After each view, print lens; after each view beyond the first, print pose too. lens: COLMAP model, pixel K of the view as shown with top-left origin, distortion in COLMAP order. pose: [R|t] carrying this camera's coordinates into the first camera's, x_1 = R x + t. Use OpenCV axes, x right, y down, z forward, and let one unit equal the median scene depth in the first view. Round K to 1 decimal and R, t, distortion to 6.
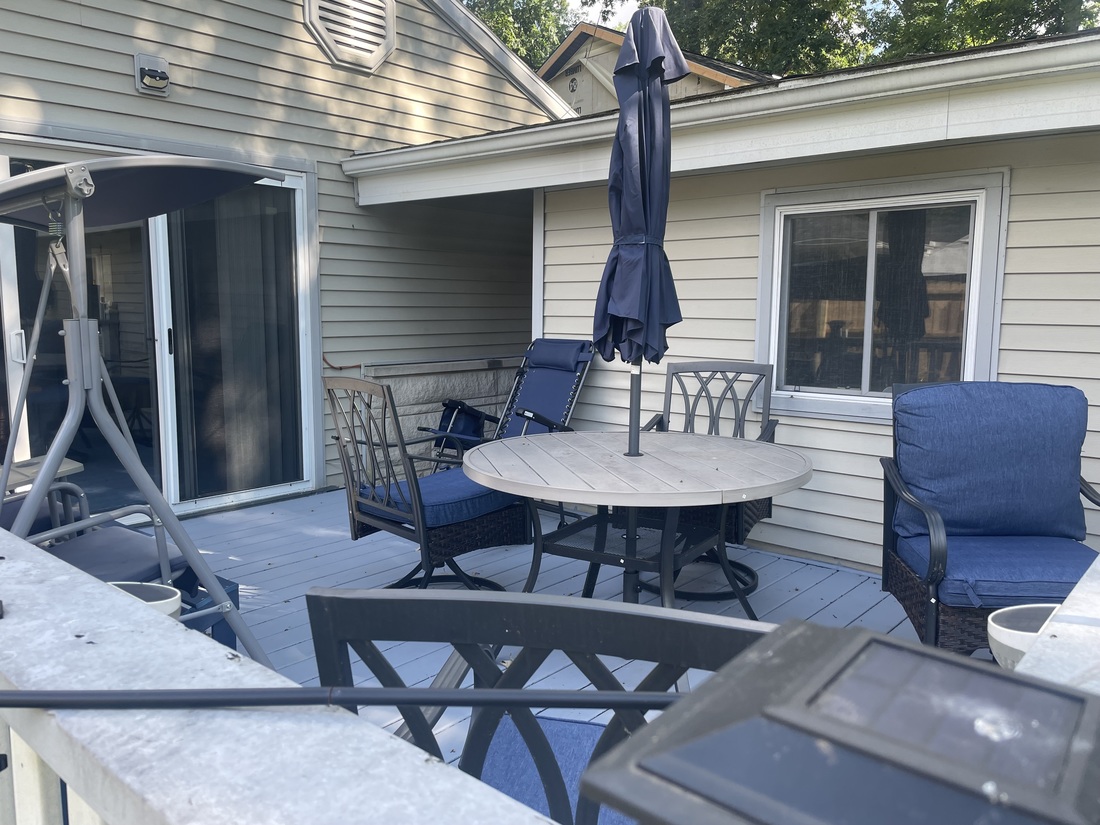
lens RADIAL K [[836.4, 0, 545.0], [0, 836.4, 407.4], [0, 0, 1]] dist [0.083814, -0.109914]
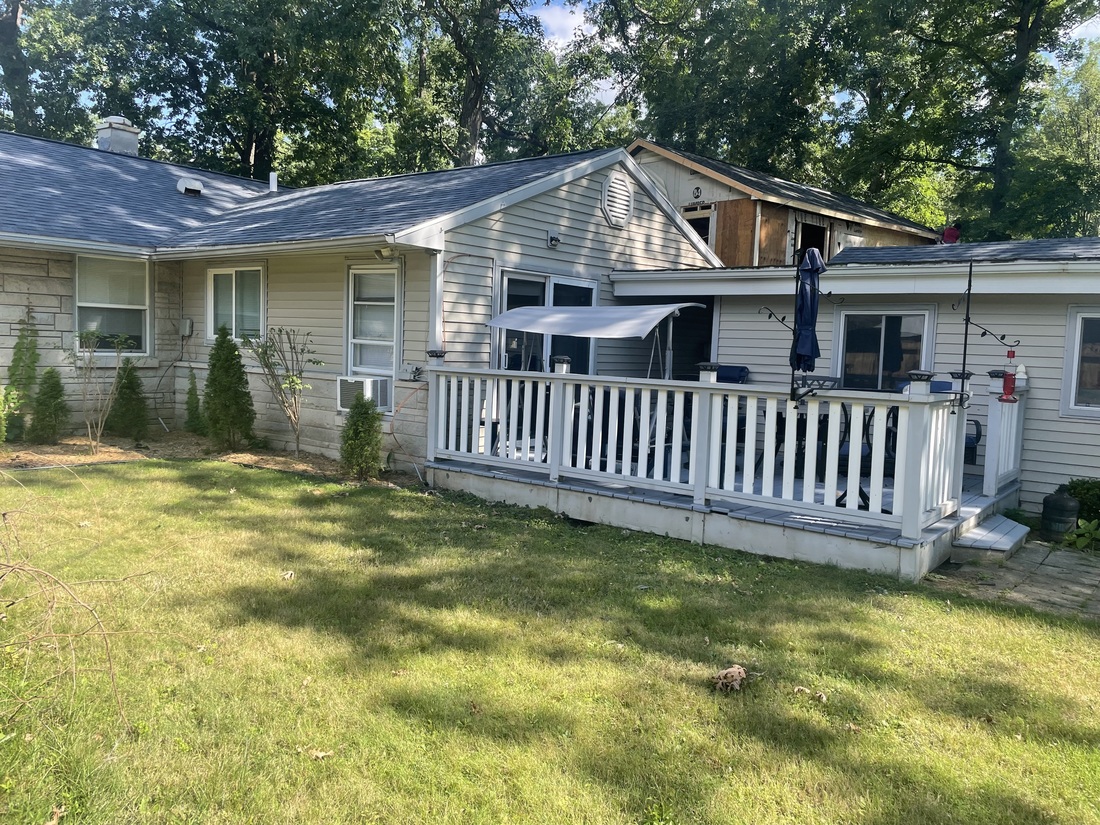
lens RADIAL K [[836.4, 0, 554.7], [0, 836.4, 414.2], [0, 0, 1]] dist [0.083814, -0.109914]
pose [[0.998113, 0.026127, 0.055572, -0.429971], [-0.023769, 0.998806, -0.042678, 0.112168], [-0.056621, 0.041277, 0.997542, -0.853909]]
